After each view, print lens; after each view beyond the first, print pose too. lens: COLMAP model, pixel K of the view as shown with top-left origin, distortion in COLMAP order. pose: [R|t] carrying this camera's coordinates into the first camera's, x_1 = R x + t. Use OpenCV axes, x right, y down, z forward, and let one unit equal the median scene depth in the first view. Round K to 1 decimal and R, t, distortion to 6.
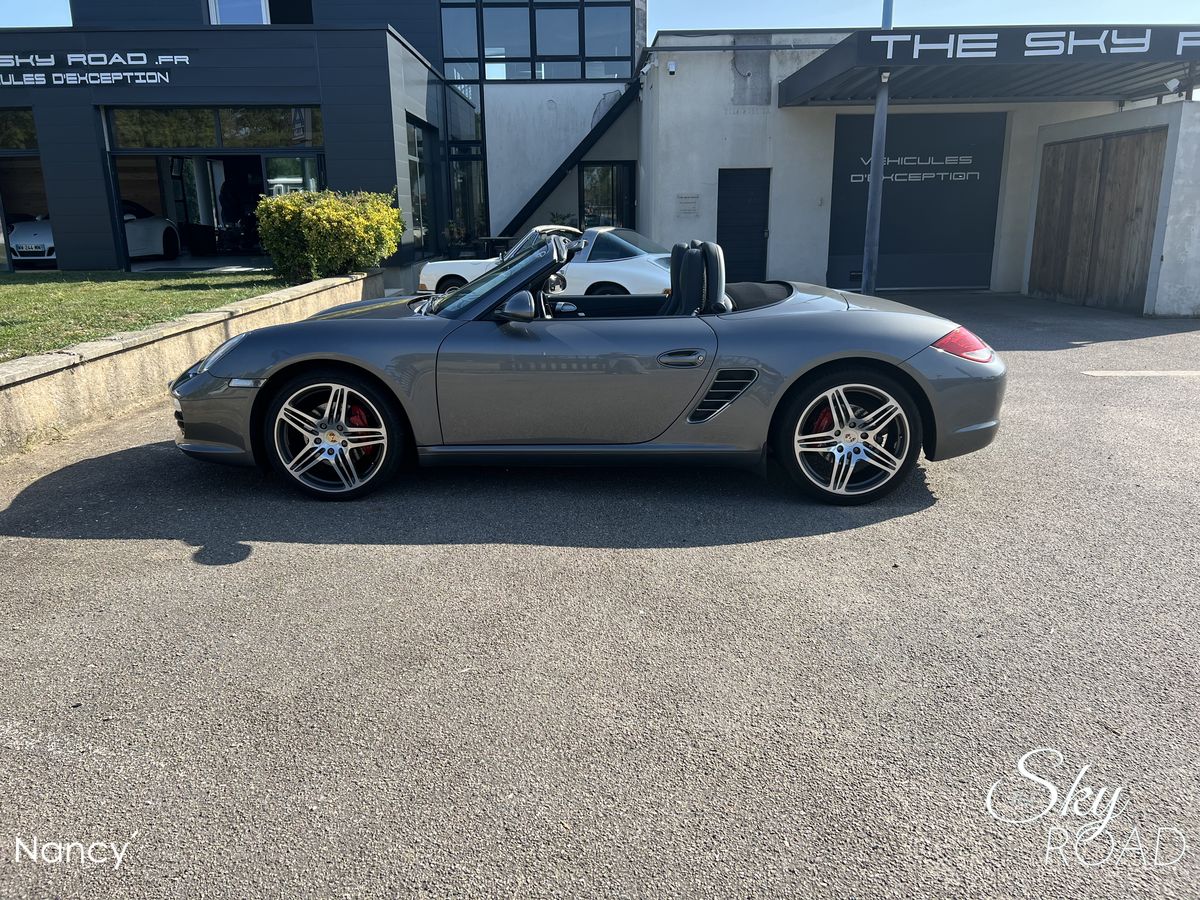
lens RADIAL K [[917.0, 0, 598.6], [0, 917.0, 438.6], [0, 0, 1]] dist [0.056241, -0.062045]
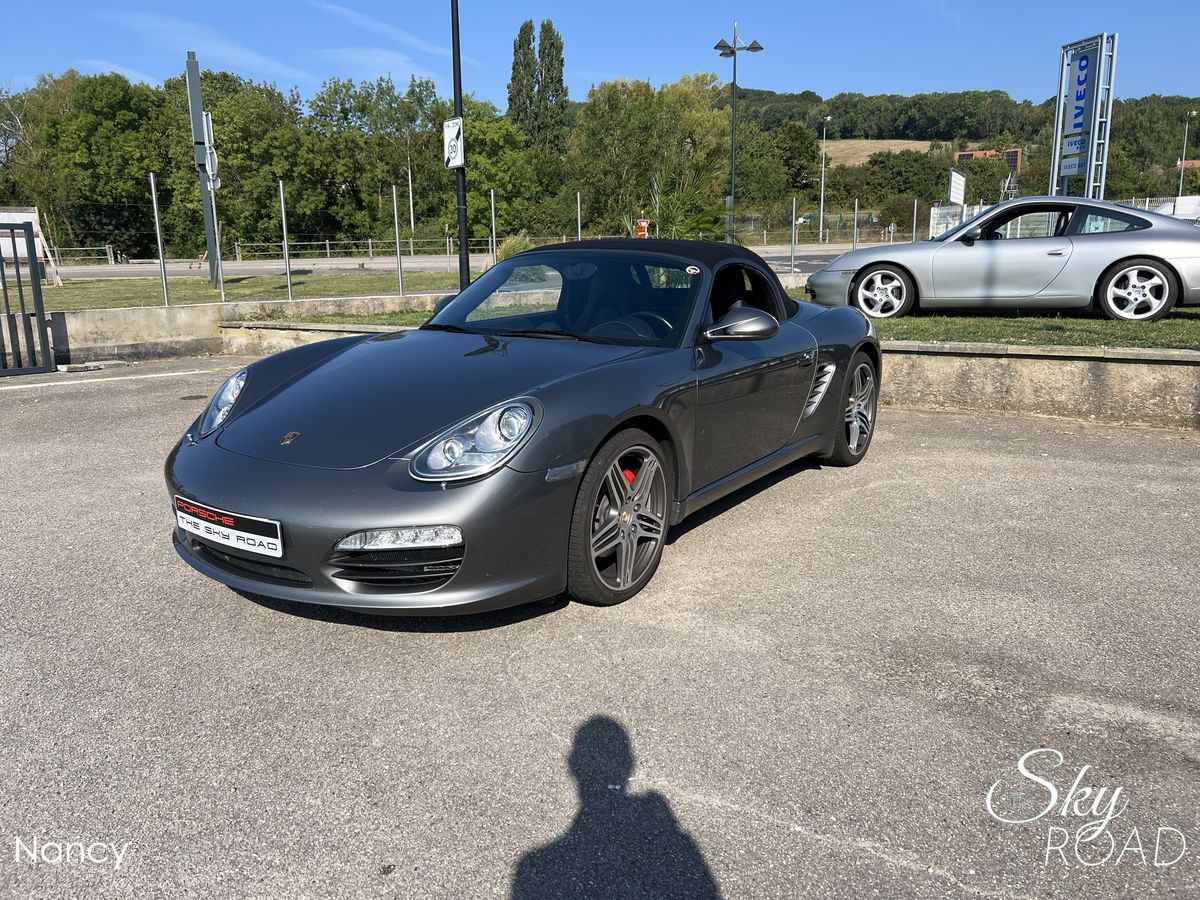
lens RADIAL K [[912.9, 0, 595.2], [0, 912.9, 446.3], [0, 0, 1]] dist [0.049431, -0.052571]
pose [[-0.530331, 0.188814, -0.826497, 0.597249], [-0.186890, 0.924865, 0.331206, -0.274871], [0.826935, 0.330113, -0.455197, 1.189231]]
